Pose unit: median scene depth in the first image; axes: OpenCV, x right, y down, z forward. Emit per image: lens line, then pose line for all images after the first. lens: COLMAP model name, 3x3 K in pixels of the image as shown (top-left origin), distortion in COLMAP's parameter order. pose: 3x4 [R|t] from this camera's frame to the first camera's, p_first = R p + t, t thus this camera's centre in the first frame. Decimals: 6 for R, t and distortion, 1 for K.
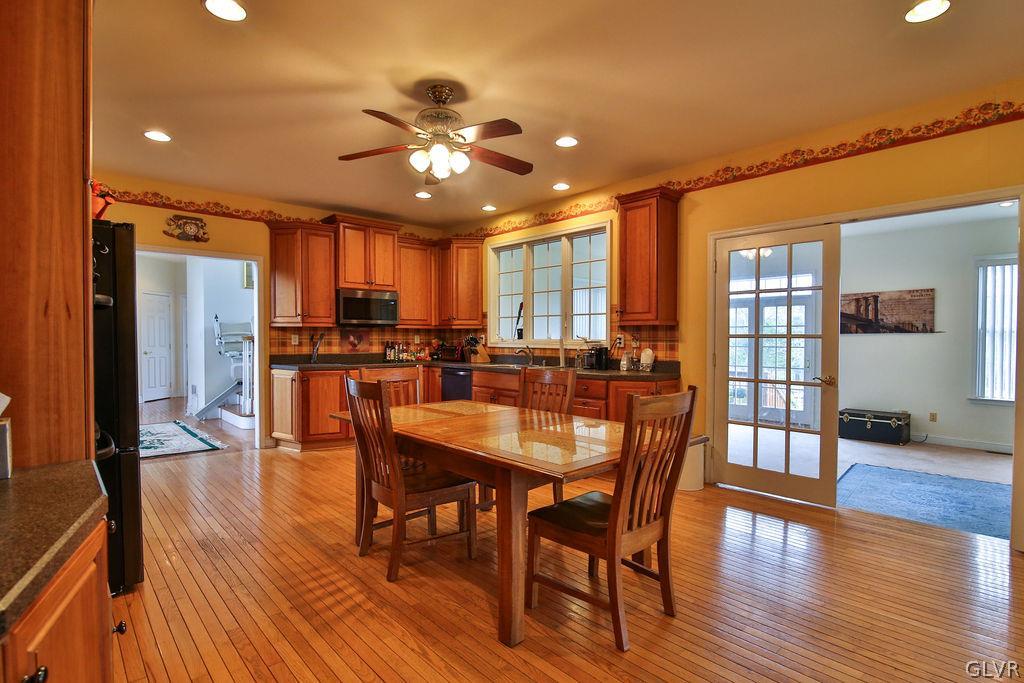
lens RADIAL K [[502.2, 0, 515.4], [0, 502.2, 345.1], [0, 0, 1]] dist [-0.019001, 0.000074]
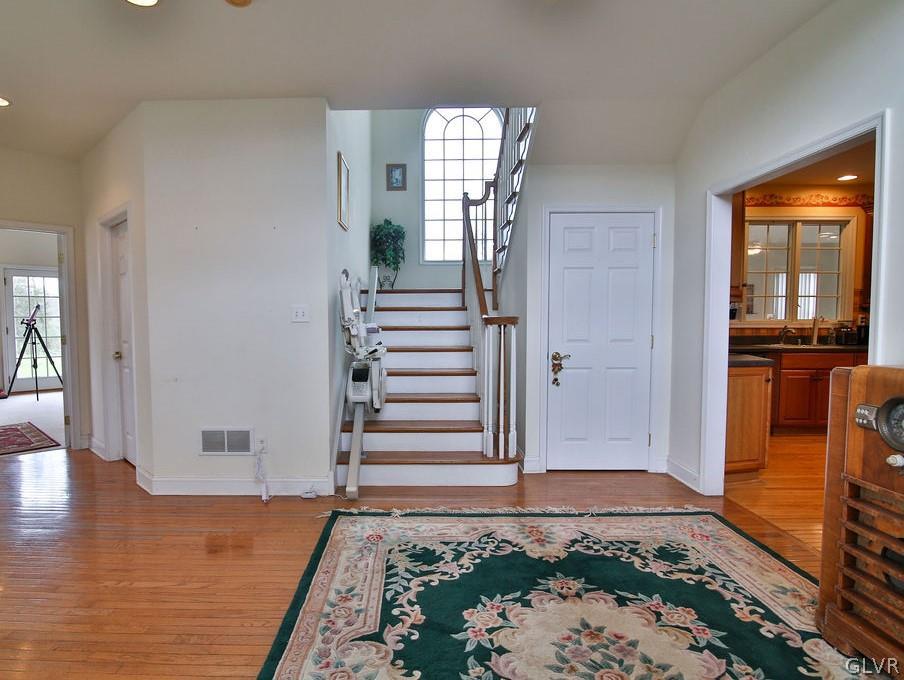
lens RADIAL K [[468.7, 0, 451.3], [0, 468.7, 346.4], [0, 0, 1]] dist [-0.015148, -0.000520]
pose [[0.694706, -0.048581, 0.717652, -1.137608], [0.015777, 0.998506, 0.052321, -0.016827], [-0.719121, -0.025025, 0.694434, 0.844047]]
